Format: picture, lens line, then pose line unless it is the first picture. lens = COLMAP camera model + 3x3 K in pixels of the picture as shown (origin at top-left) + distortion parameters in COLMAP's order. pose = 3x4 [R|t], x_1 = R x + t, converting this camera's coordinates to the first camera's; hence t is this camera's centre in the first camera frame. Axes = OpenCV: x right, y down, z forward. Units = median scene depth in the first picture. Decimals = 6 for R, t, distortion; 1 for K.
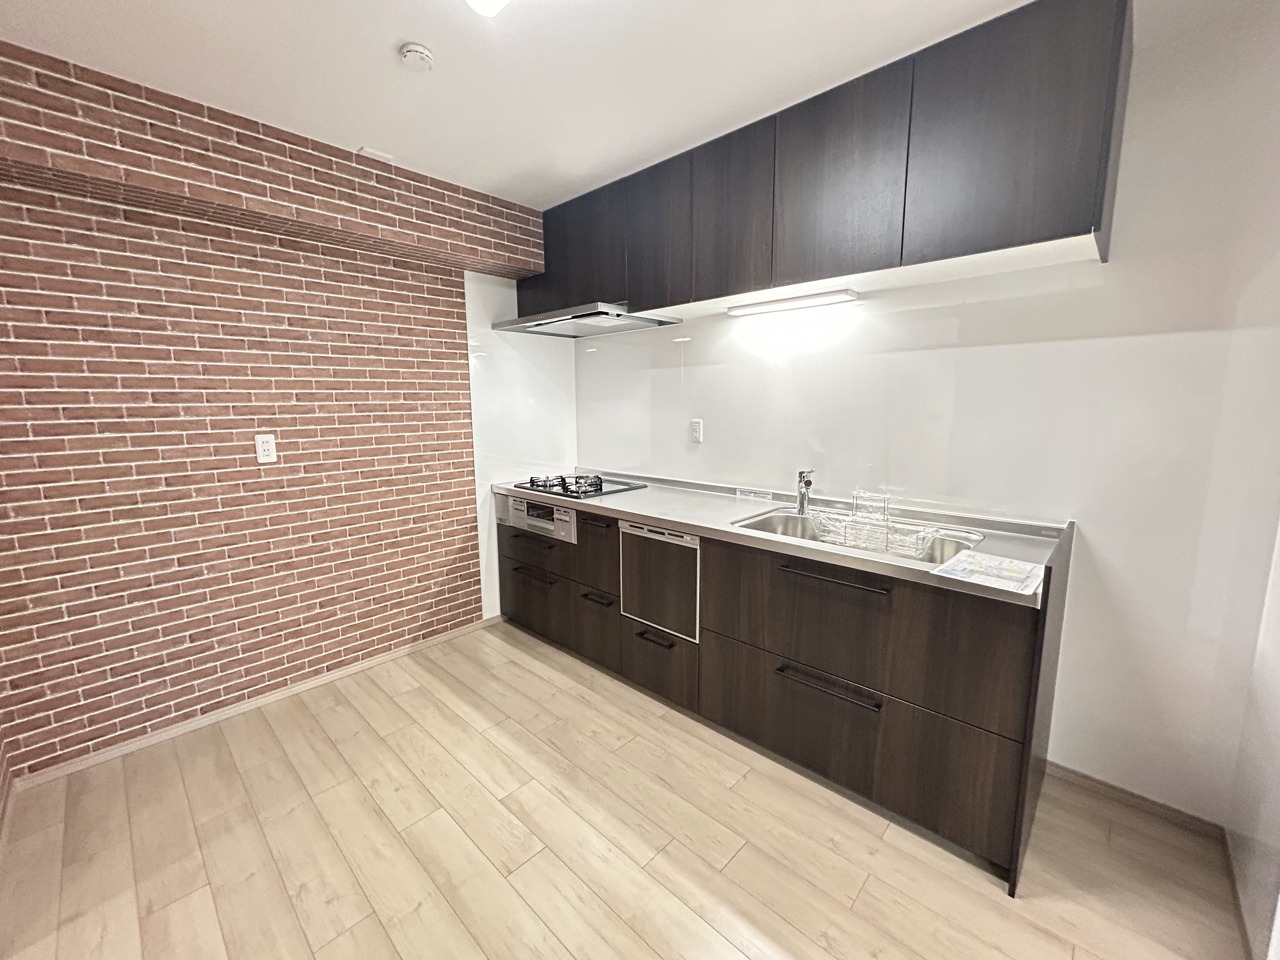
lens RADIAL K [[517.8, 0, 636.9], [0, 517.8, 480.5], [0, 0, 1]] dist [0.001379, -0.000104]
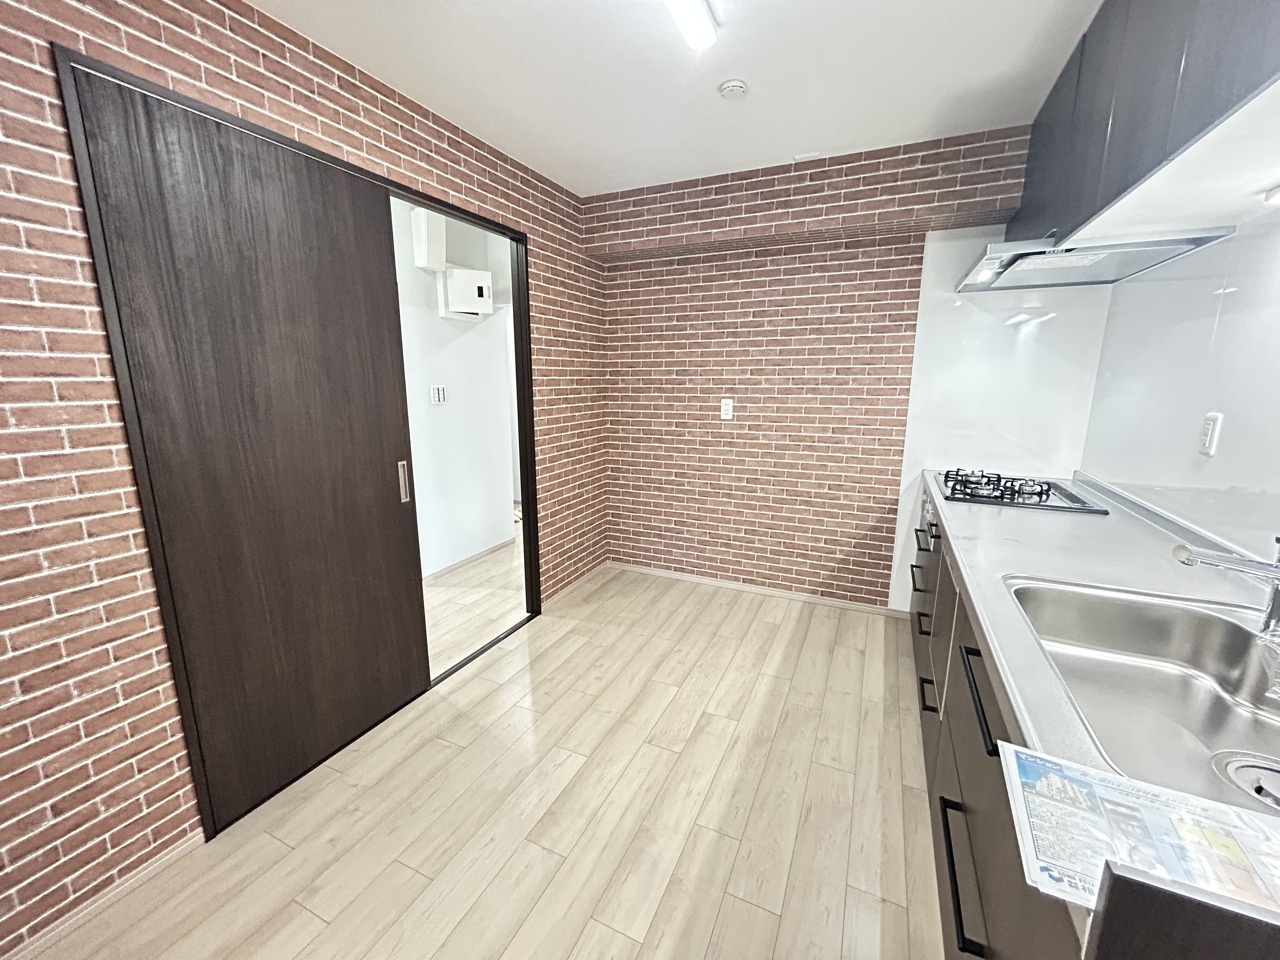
lens RADIAL K [[517.8, 0, 636.9], [0, 517.8, 480.5], [0, 0, 1]] dist [0.001379, -0.000104]
pose [[0.316226, 0.196005, -0.928215, 0.471987], [-0.146660, 0.976762, 0.156292, -0.048642], [0.937279, 0.086709, 0.337623, 0.270524]]
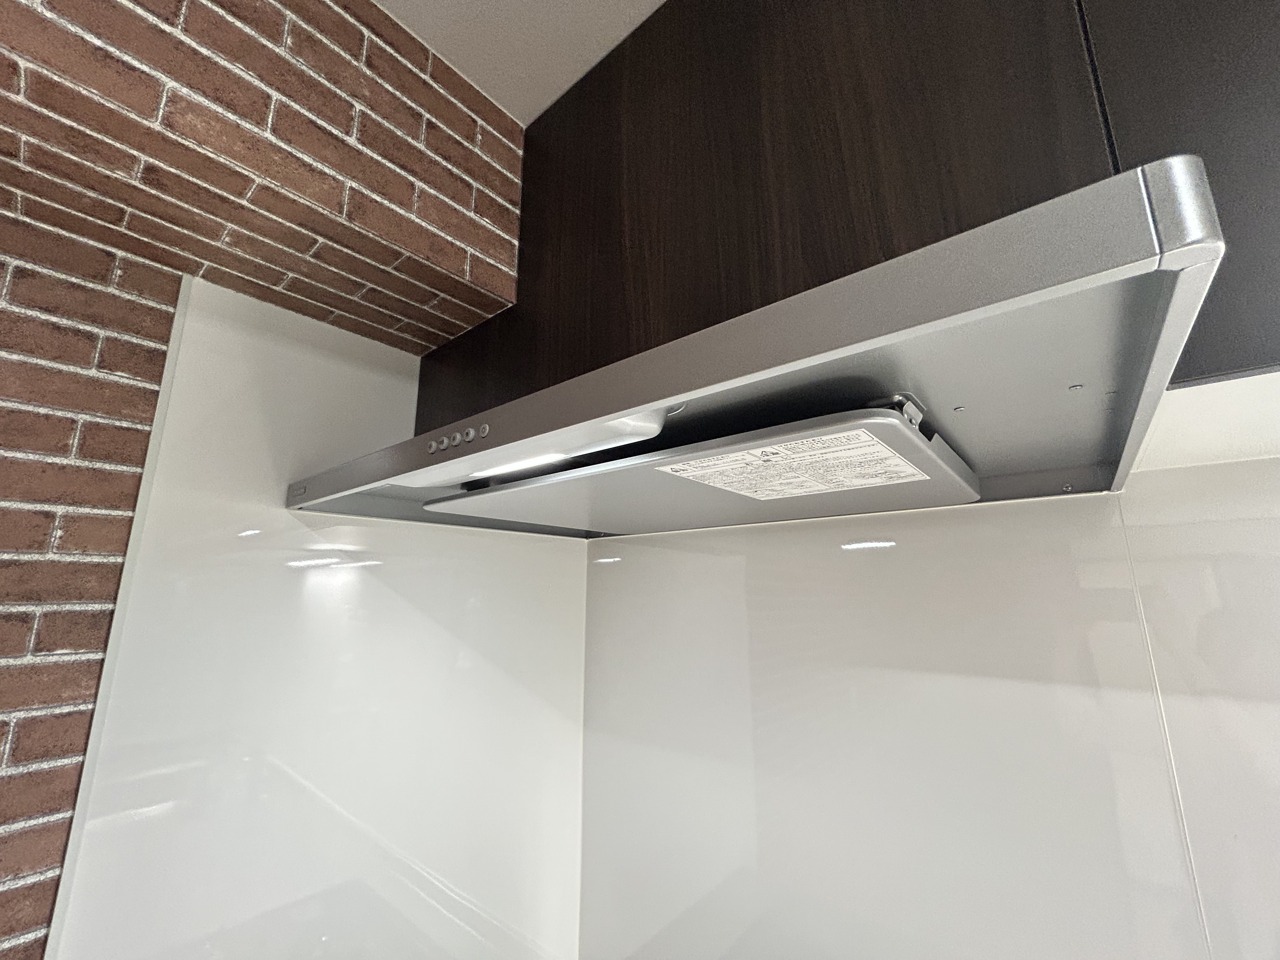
lens RADIAL K [[517.8, 0, 636.9], [0, 517.8, 480.5], [0, 0, 1]] dist [0.001379, -0.000104]
pose [[0.998015, 0.017348, 0.060537, -0.142111], [0.005048, 0.936174, -0.351501, -0.243429], [-0.062771, 0.351109, 0.934228, 0.850703]]
